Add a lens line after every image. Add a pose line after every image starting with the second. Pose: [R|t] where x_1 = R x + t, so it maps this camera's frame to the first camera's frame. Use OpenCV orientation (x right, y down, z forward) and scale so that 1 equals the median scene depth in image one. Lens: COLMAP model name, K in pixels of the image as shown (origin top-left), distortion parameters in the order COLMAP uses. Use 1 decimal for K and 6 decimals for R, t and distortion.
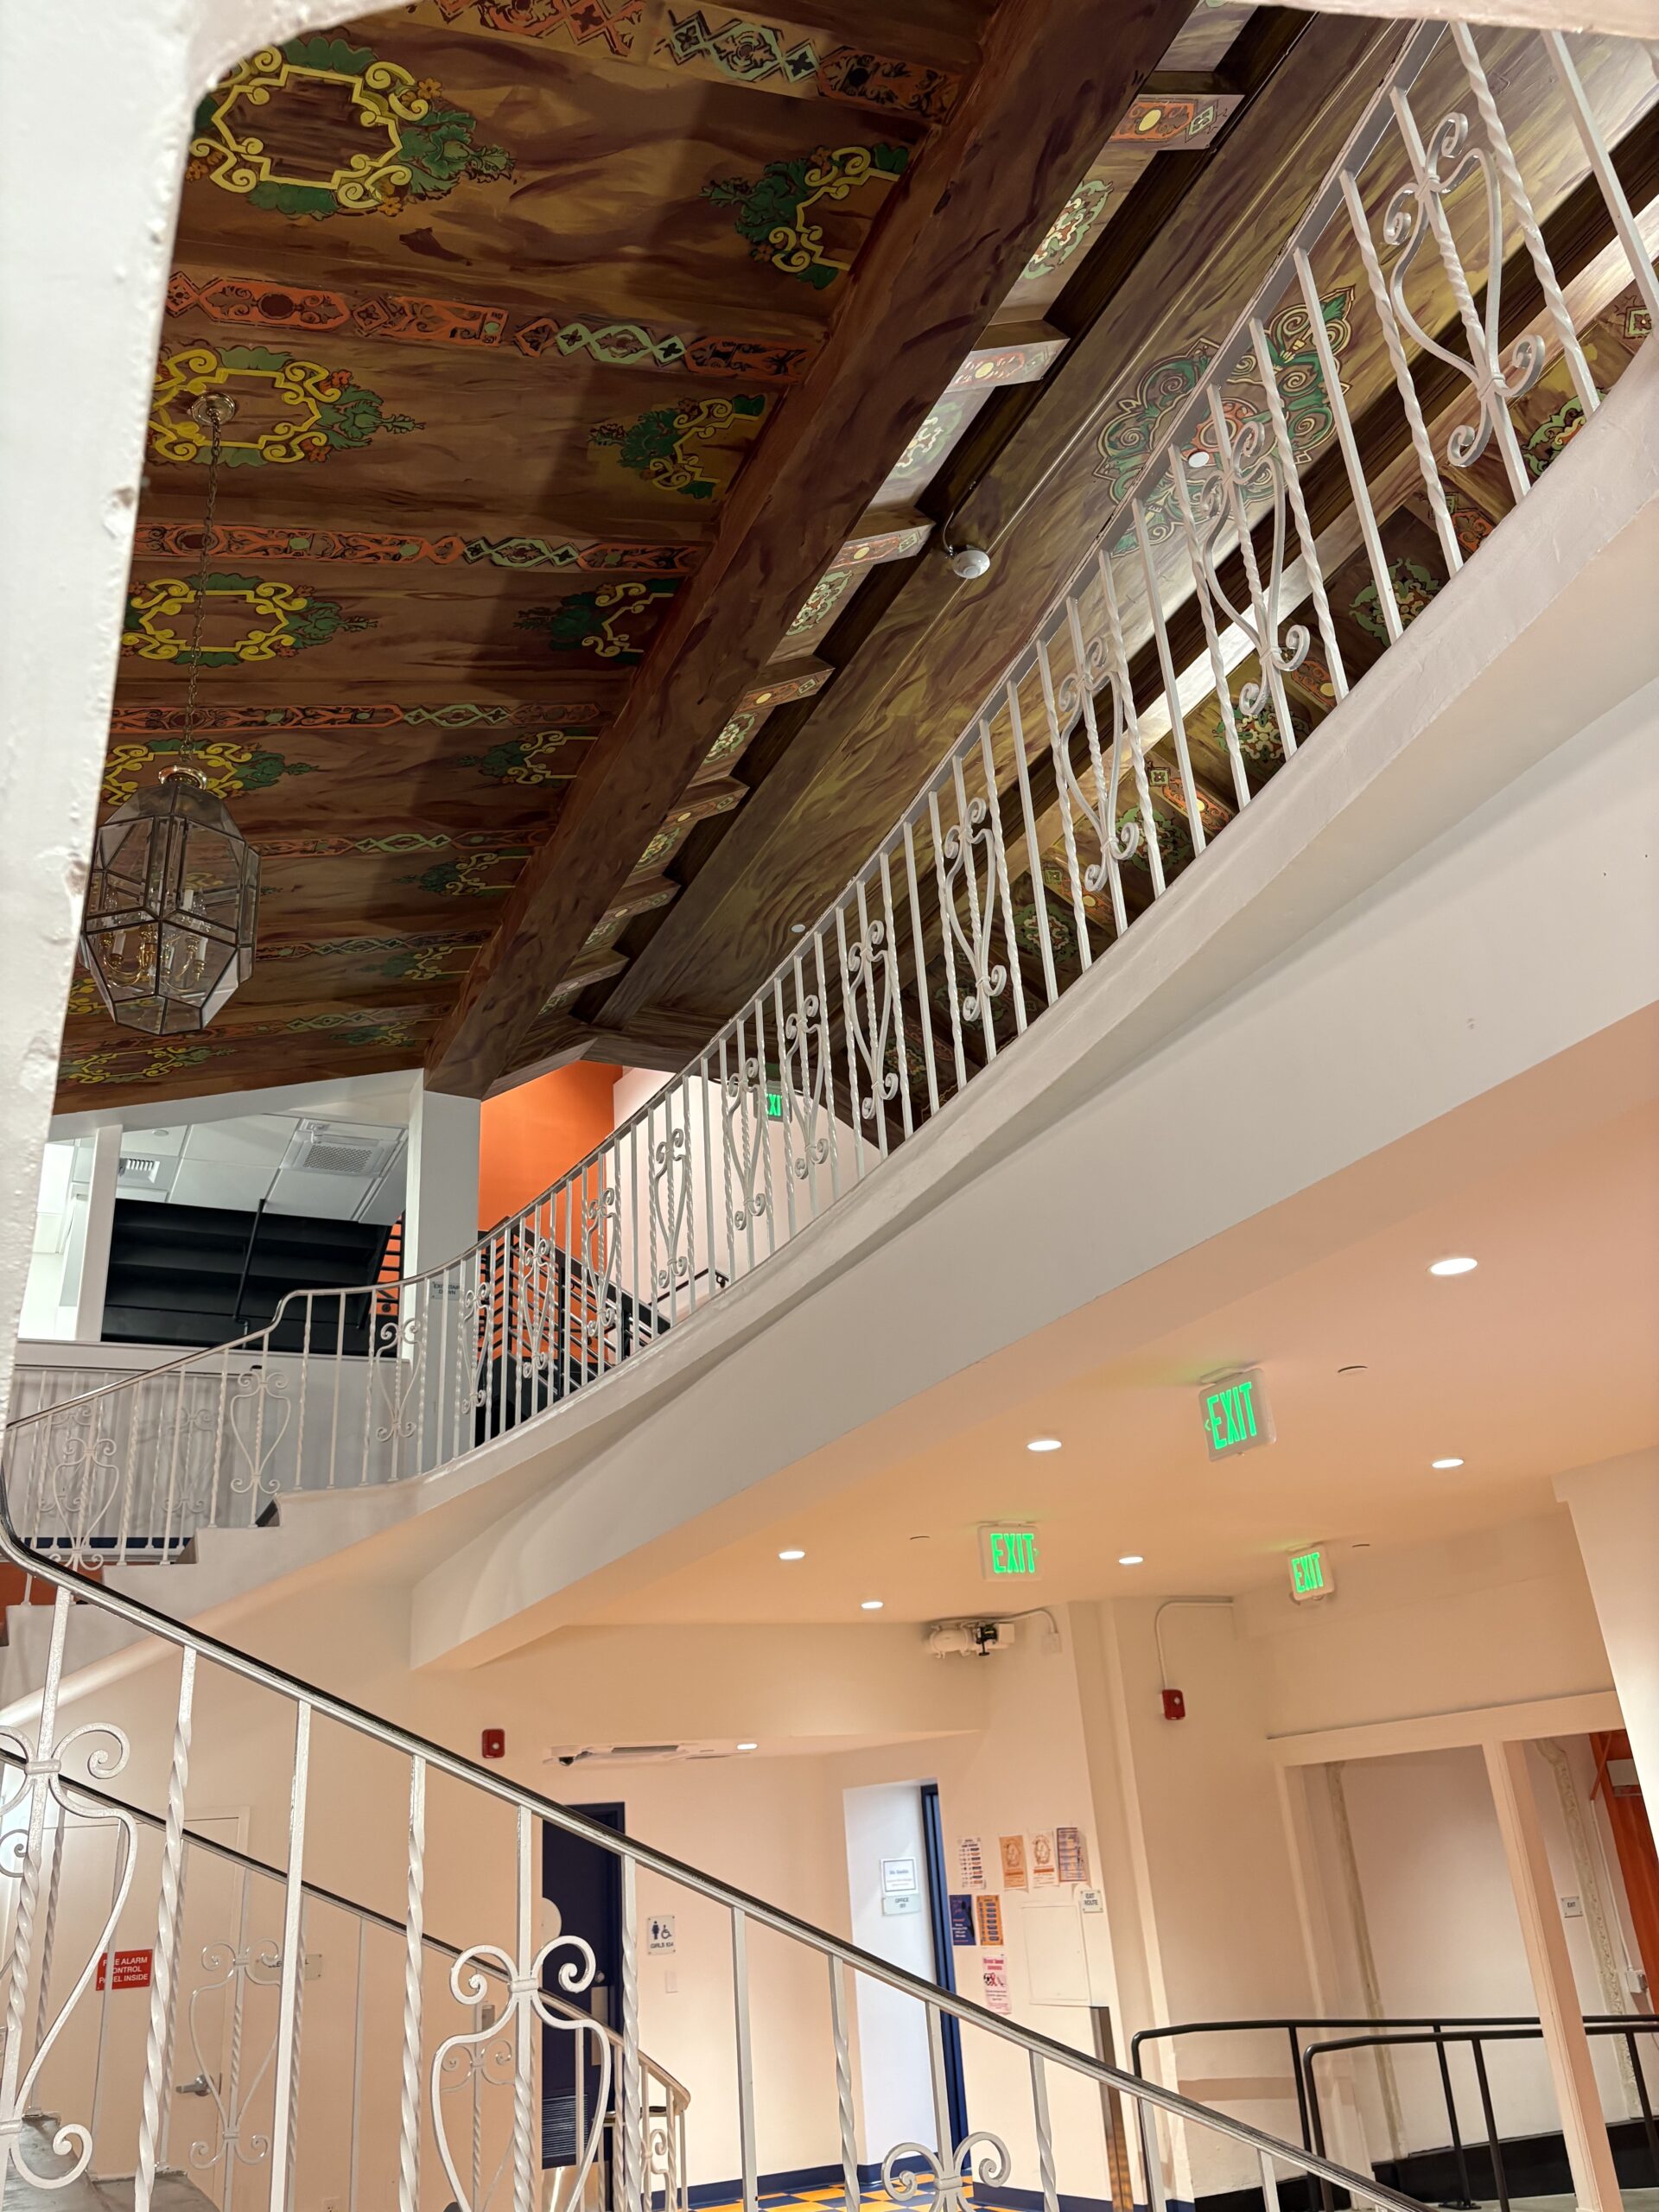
lens RADIAL K [[1697.1, 0, 829.5], [0, 1697.1, 1106.0], [0, 0, 1]] dist [0.033444, -0.003182]
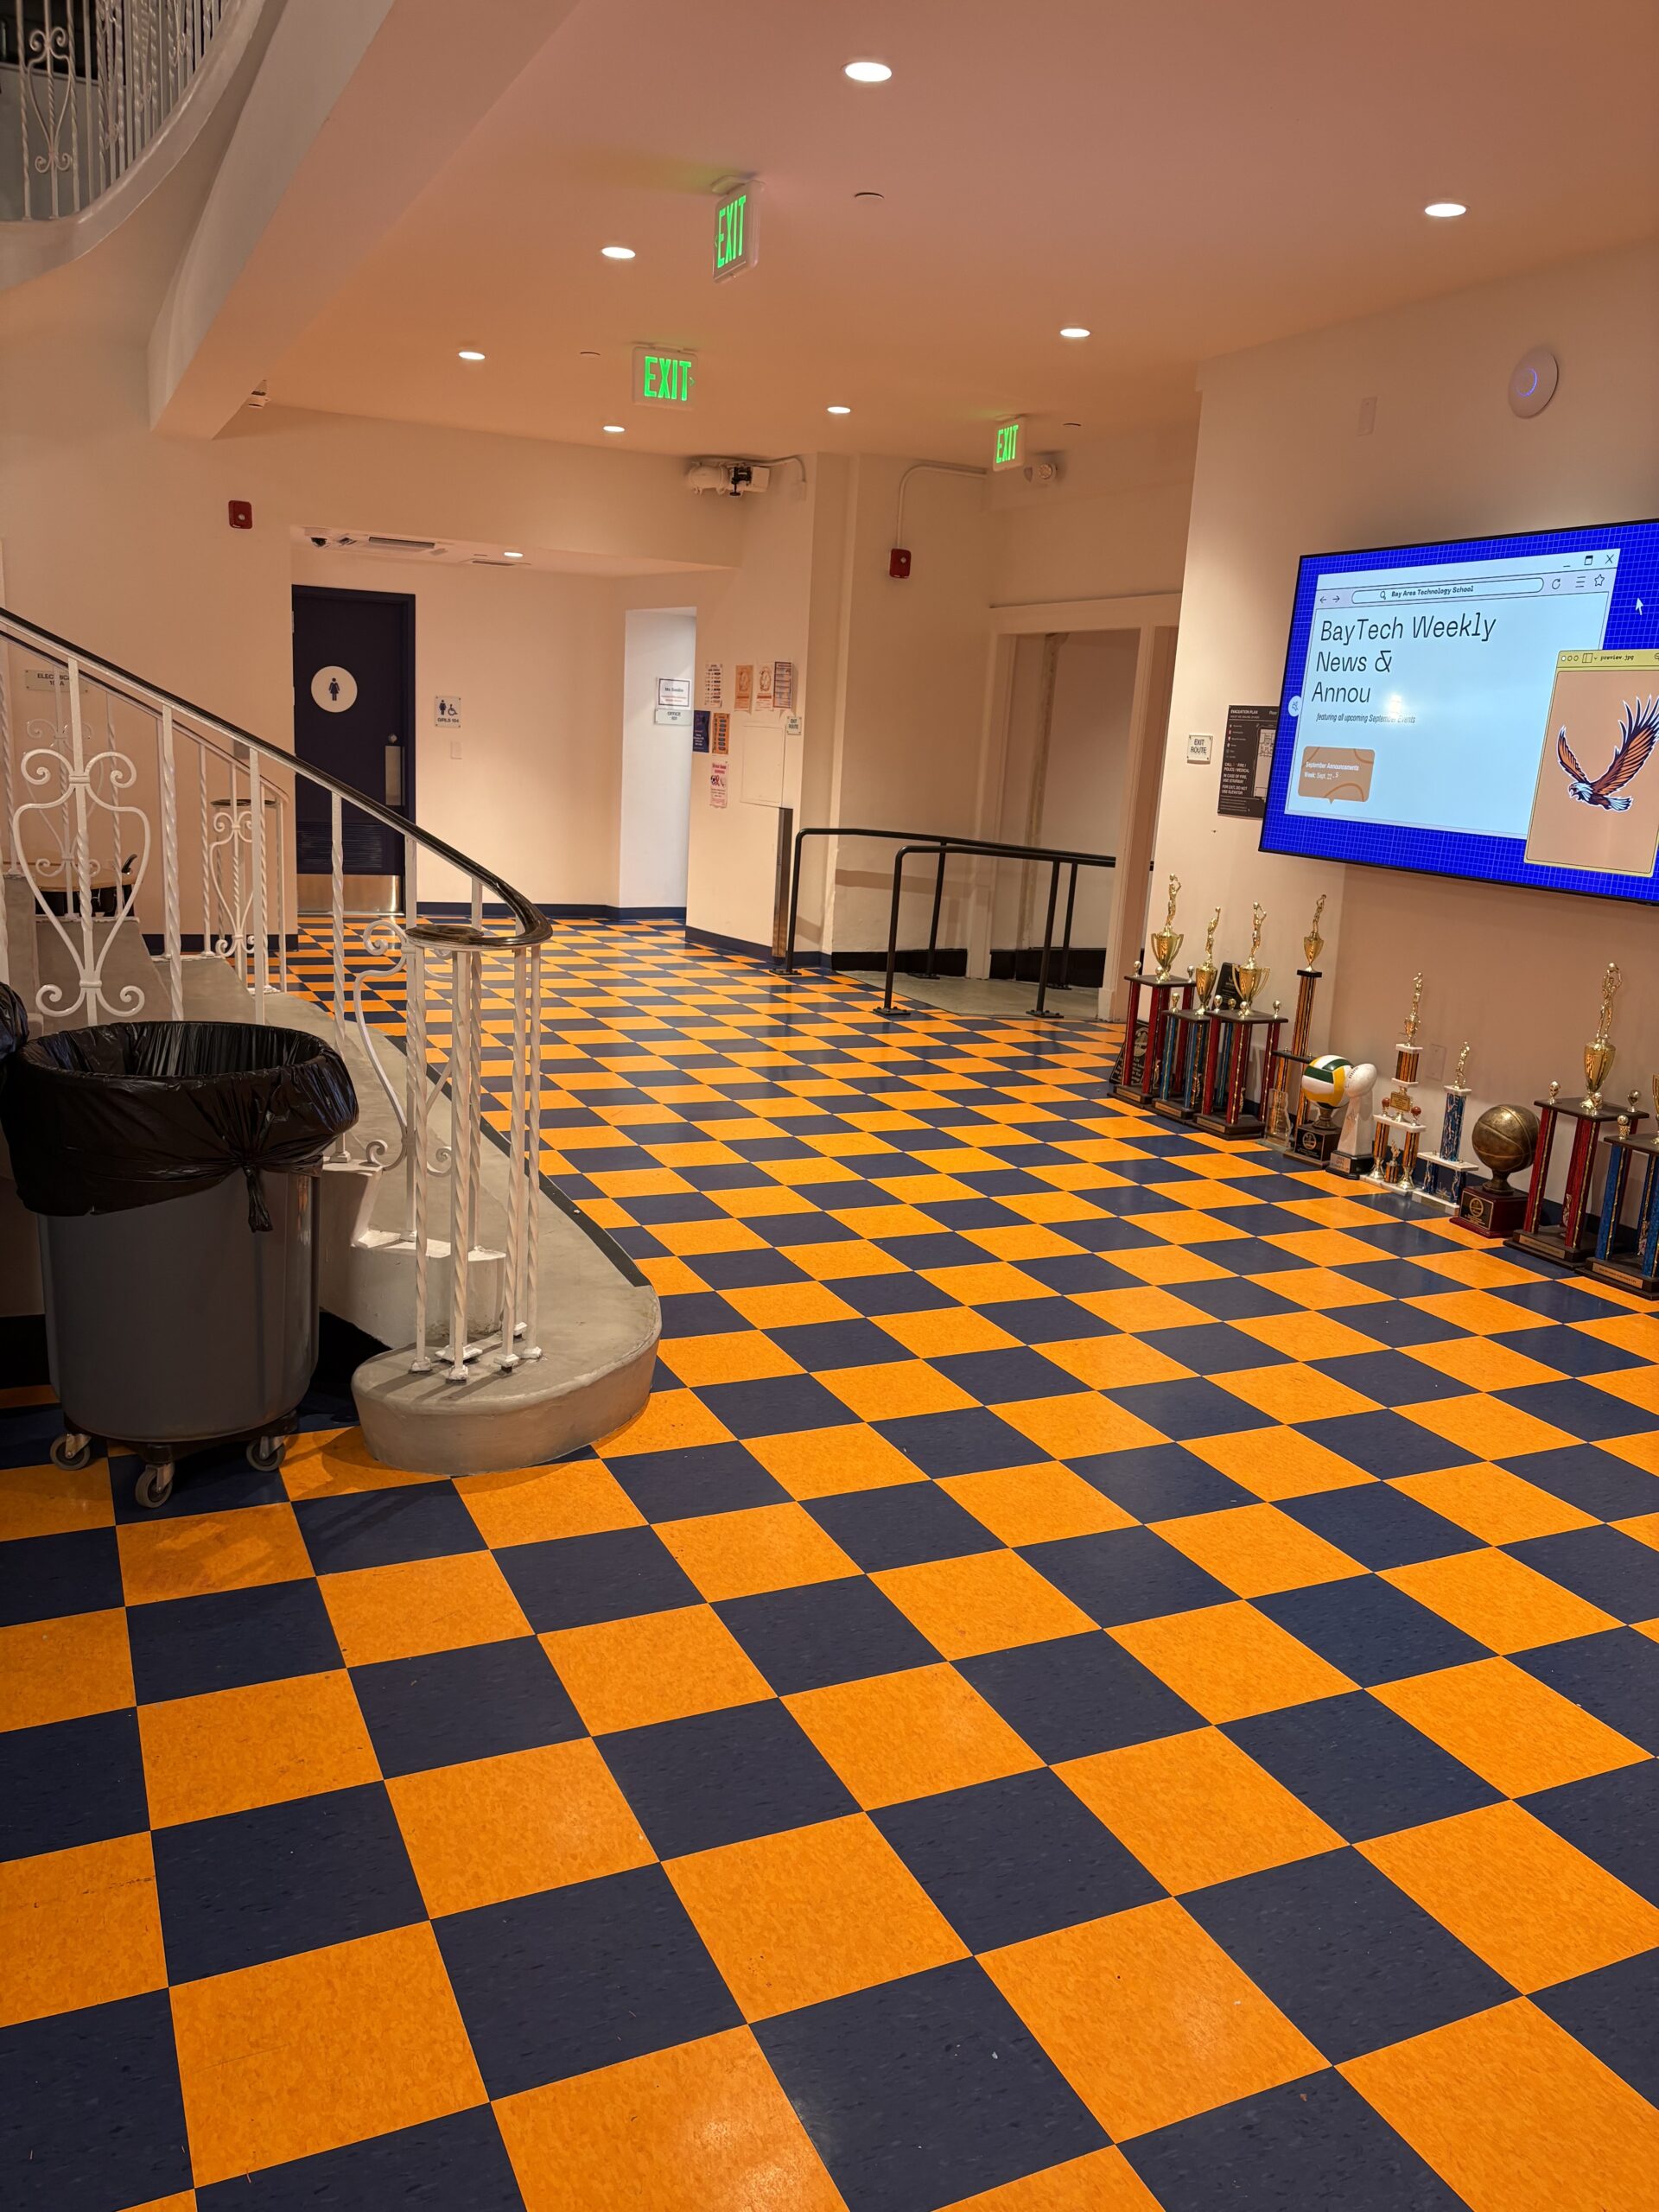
lens RADIAL K [[1697.1, 0, 829.5], [0, 1697.1, 1106.0], [0, 0, 1]] dist [0.033444, -0.003182]
pose [[0.992612, 0.120802, 0.011289, 0.185148], [-0.103412, 0.793709, 0.599443, -0.006421], [0.063454, -0.596182, 0.800338, -0.035799]]
